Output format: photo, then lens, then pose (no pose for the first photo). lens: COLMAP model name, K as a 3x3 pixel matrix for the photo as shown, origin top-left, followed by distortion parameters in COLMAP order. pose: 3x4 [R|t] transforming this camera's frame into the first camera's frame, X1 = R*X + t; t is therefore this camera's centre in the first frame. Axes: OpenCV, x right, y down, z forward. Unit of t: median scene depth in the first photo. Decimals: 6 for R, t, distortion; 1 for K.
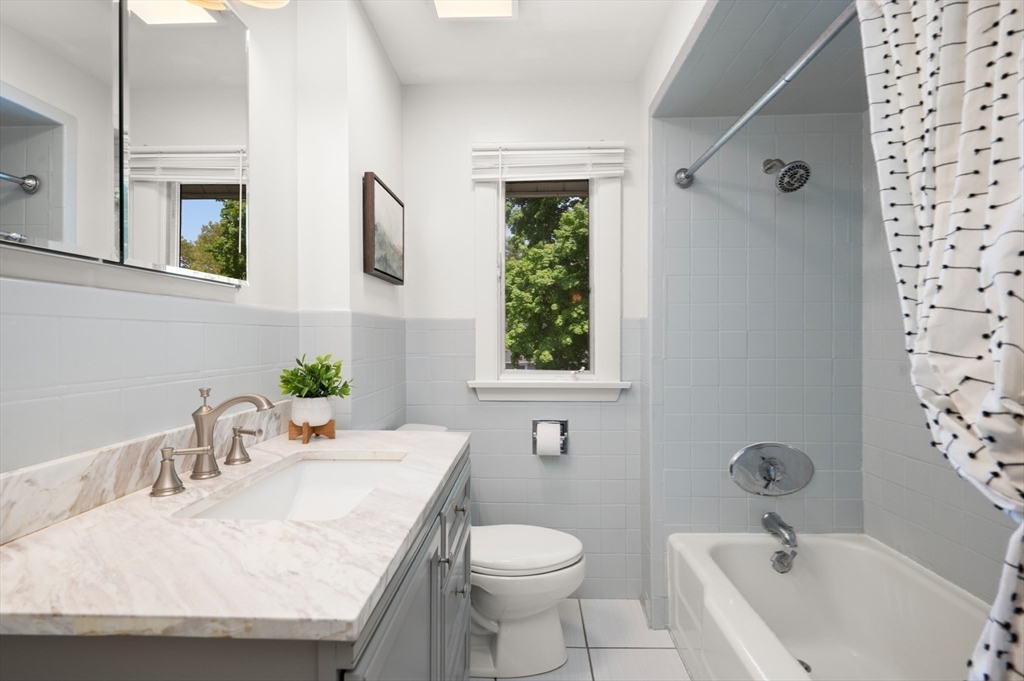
lens RADIAL K [[475.7, 0, 510.9], [0, 475.7, 336.1], [0, 0, 1]] dist [0.001742, -0.000262]
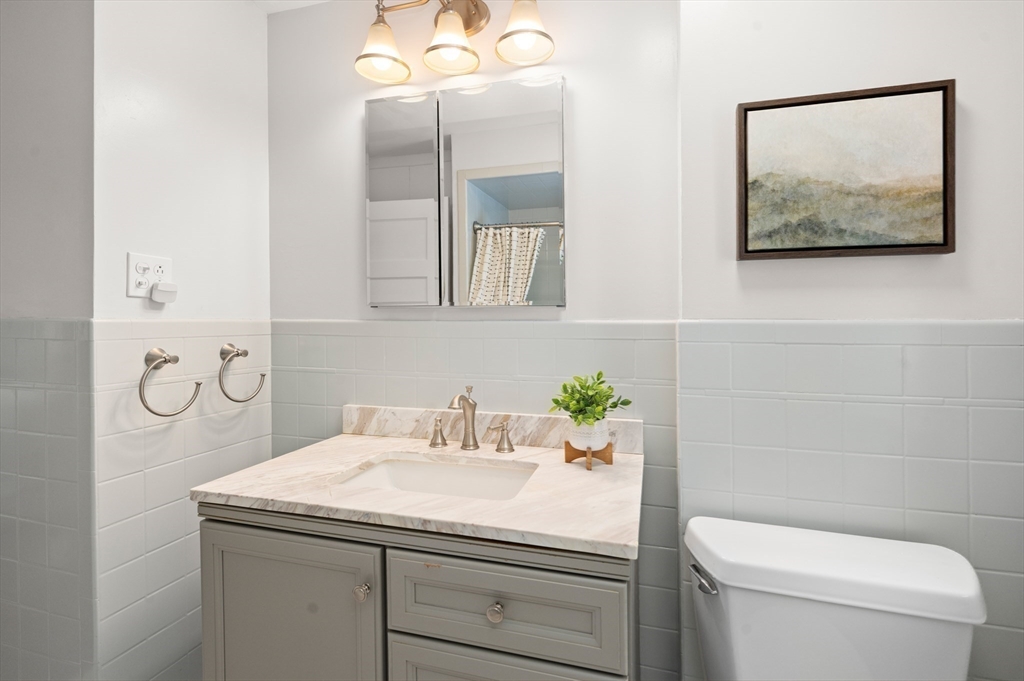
lens RADIAL K [[475.7, 0, 510.6], [0, 475.7, 332.2], [0, 0, 1]] dist [0.001742, -0.000262]
pose [[-0.235308, 0.018992, -0.971735, 0.929695], [-0.002164, 0.999796, 0.020064, -0.106735], [0.971919, 0.006824, -0.235219, 1.923102]]
